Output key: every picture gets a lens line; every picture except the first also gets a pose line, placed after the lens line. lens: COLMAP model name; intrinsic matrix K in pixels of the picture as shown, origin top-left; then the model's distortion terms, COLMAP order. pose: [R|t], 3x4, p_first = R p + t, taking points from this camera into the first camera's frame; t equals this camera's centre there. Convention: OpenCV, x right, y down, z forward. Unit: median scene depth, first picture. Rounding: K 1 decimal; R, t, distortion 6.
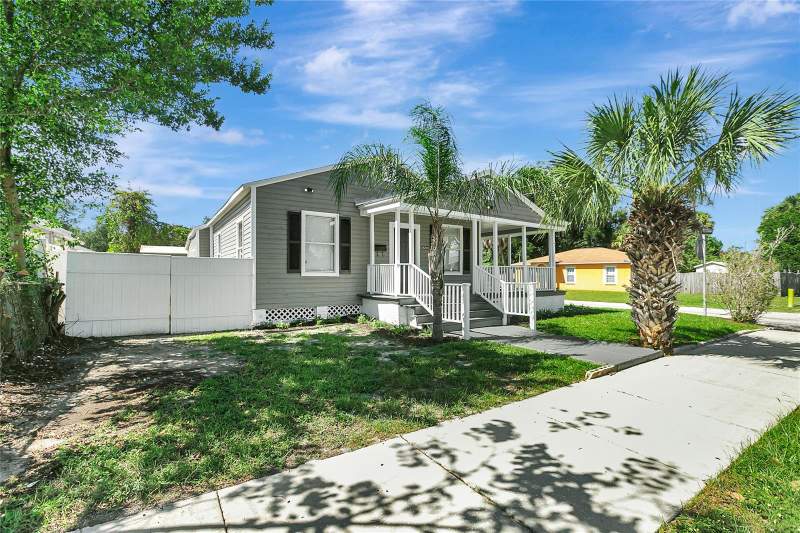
lens RADIAL K [[371.4, 0, 400.0], [0, 371.4, 266.5], [0, 0, 1]] dist [0.000155, 0.000184]
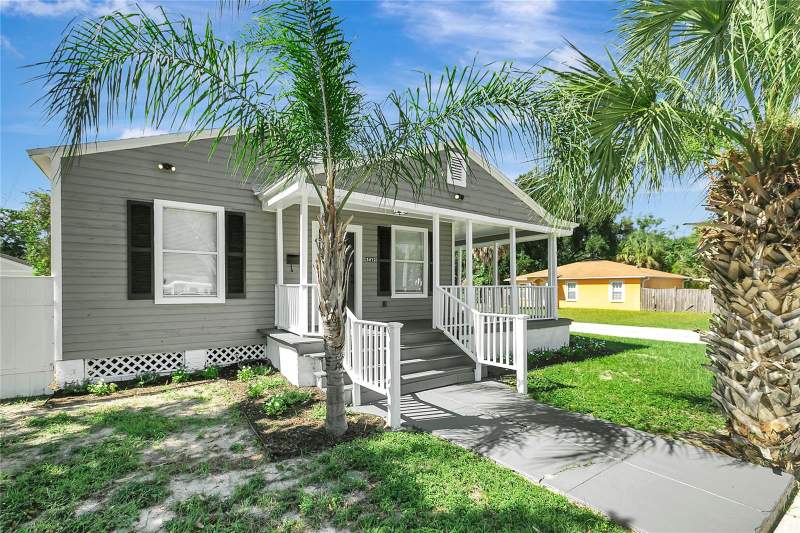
lens RADIAL K [[373.9, 0, 395.3], [0, 373.9, 286.9], [0, 0, 1]] dist [0.000082, 0.000319]
pose [[0.999986, -0.002217, -0.004795, 0.141831], [0.002296, 0.999859, 0.016644, -0.012230], [0.004757, -0.016655, 0.999850, 0.358288]]
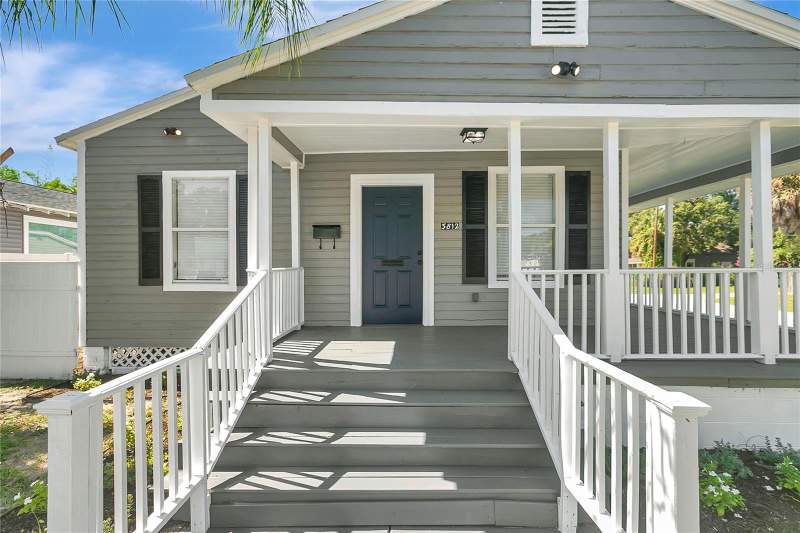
lens RADIAL K [[371.4, 0, 400.0], [0, 371.4, 266.5], [0, 0, 1]] dist [0.000155, 0.000184]
pose [[0.811635, -0.006977, -0.584123, 0.333216], [0.016854, 0.999792, 0.011478, -0.010248], [0.583921, -0.019161, 0.811584, 0.738149]]
